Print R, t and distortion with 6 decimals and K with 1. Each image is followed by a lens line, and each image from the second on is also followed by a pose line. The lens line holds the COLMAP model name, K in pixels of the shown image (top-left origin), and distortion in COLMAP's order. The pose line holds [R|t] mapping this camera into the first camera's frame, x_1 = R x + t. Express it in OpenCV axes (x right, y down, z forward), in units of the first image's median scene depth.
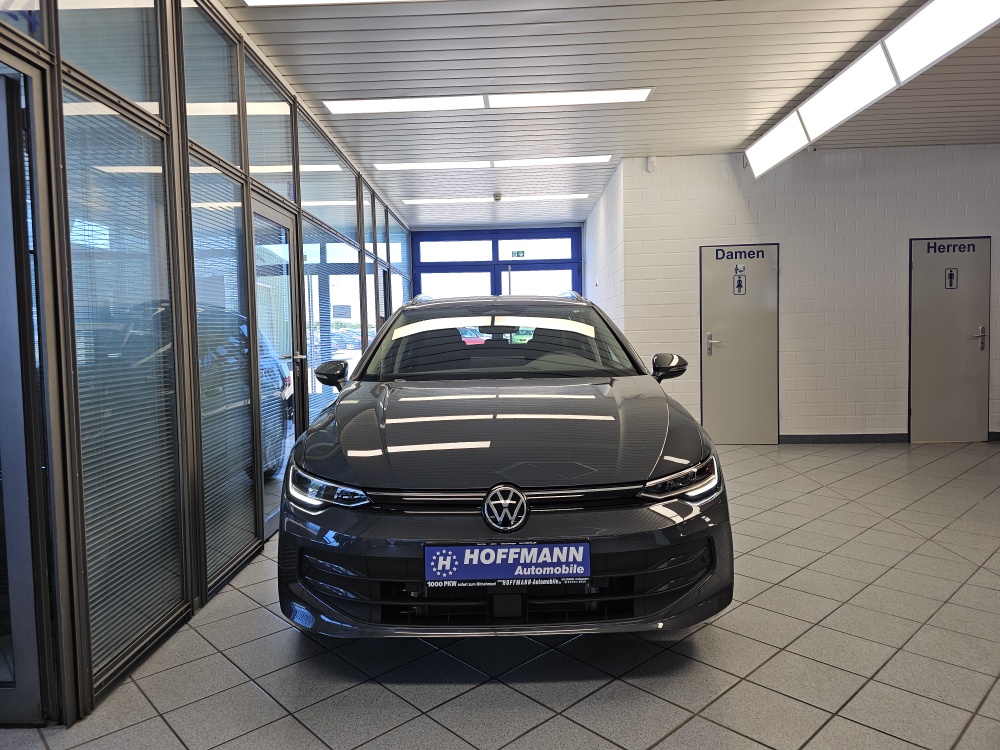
lens RADIAL K [[667.4, 0, 494.4], [0, 667.4, 367.1], [0, 0, 1]] dist [0.083082, -0.092435]
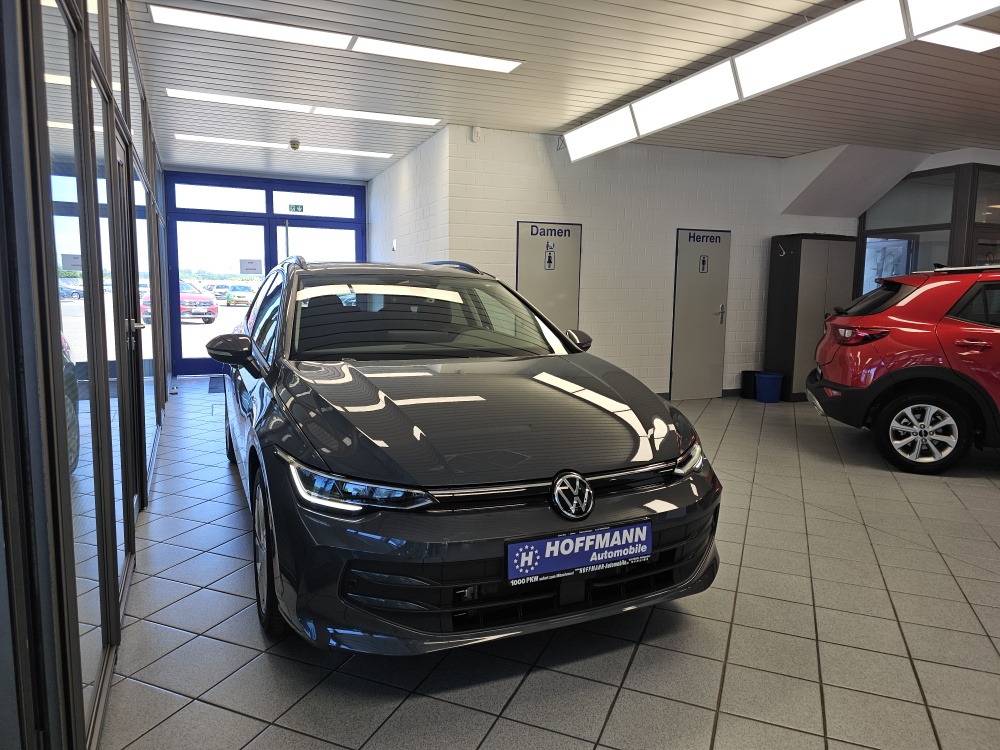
lens RADIAL K [[667.4, 0, 494.4], [0, 667.4, 367.1], [0, 0, 1]] dist [0.083082, -0.092435]
pose [[0.910969, -0.012936, 0.412272, -0.470261], [-0.011340, 0.998345, 0.056385, -0.031071], [-0.412319, -0.056040, 0.909314, 0.155845]]
